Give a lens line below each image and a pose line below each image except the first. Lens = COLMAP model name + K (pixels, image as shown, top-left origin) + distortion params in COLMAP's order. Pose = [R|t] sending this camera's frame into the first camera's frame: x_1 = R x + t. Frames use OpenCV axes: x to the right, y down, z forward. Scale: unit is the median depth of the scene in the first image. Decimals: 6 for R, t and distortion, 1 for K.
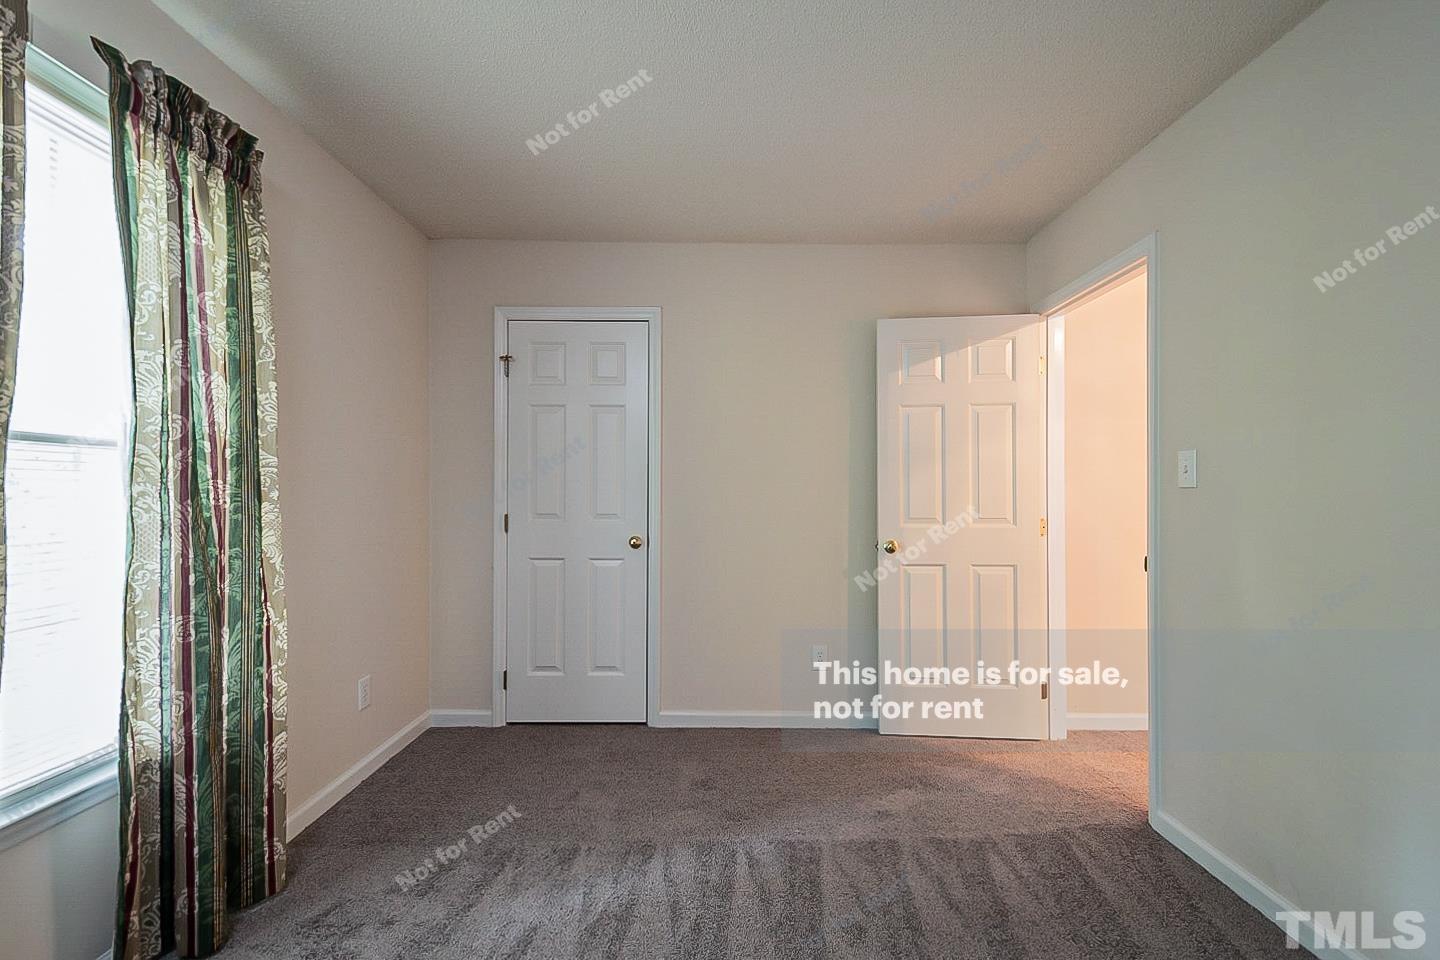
lens RADIAL K [[626.8, 0, 718.1], [0, 626.8, 488.1], [0, 0, 1]] dist [0.001314, 0.000421]
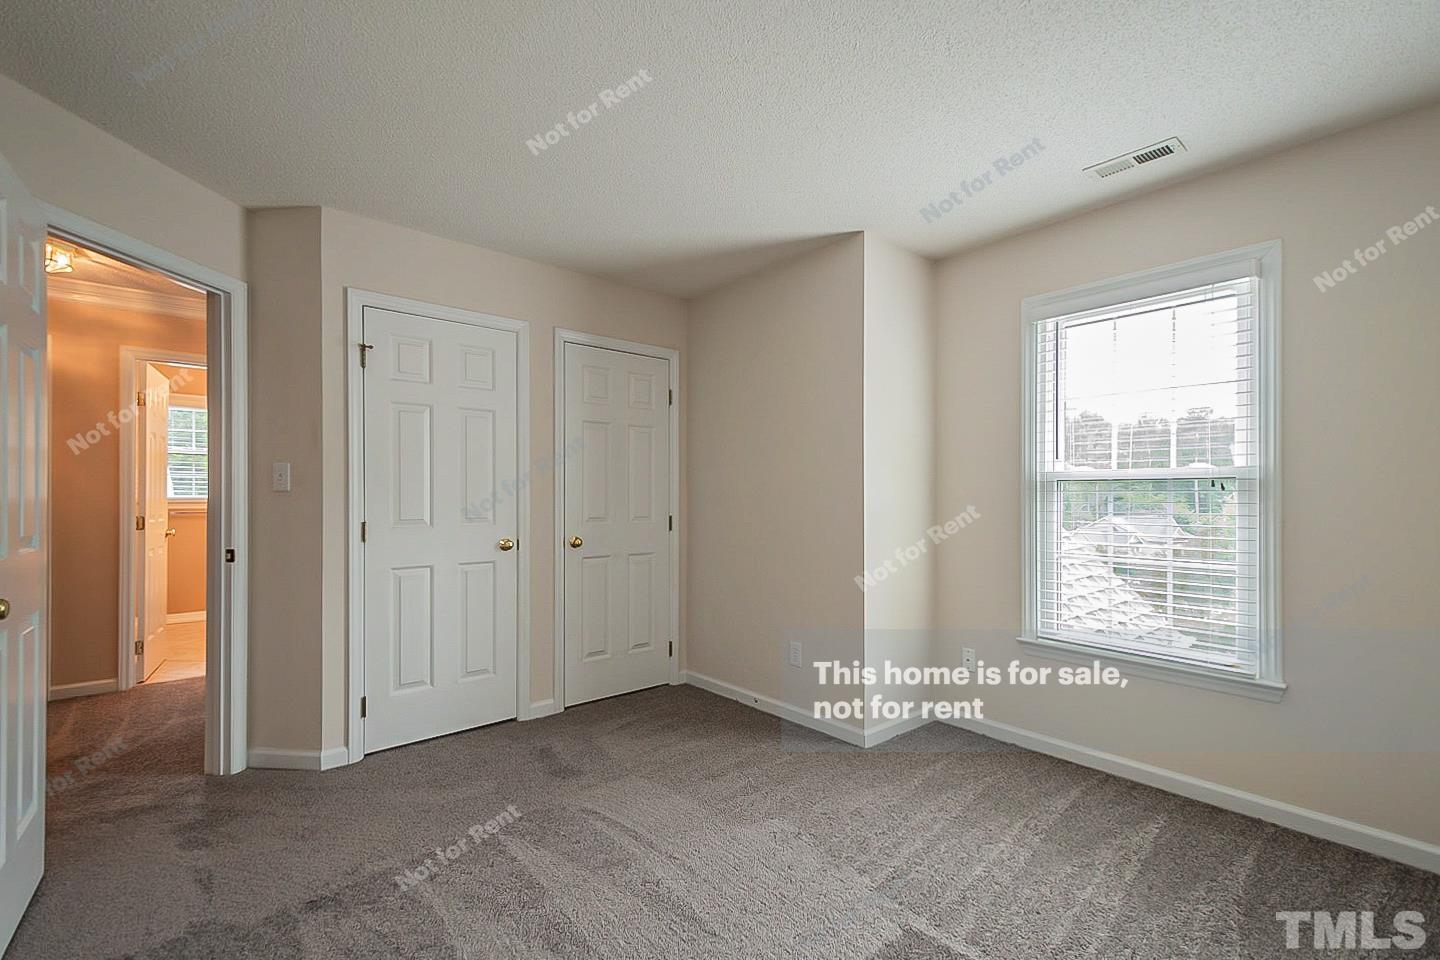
lens RADIAL K [[626.8, 0, 721.9], [0, 626.8, 483.1], [0, 0, 1]] dist [0.001314, 0.000421]
pose [[0.772639, 0.002498, 0.634841, -0.510834], [0.001400, 0.999983, -0.005639, -0.007544], [-0.634845, 0.005245, 0.772622, -0.017435]]
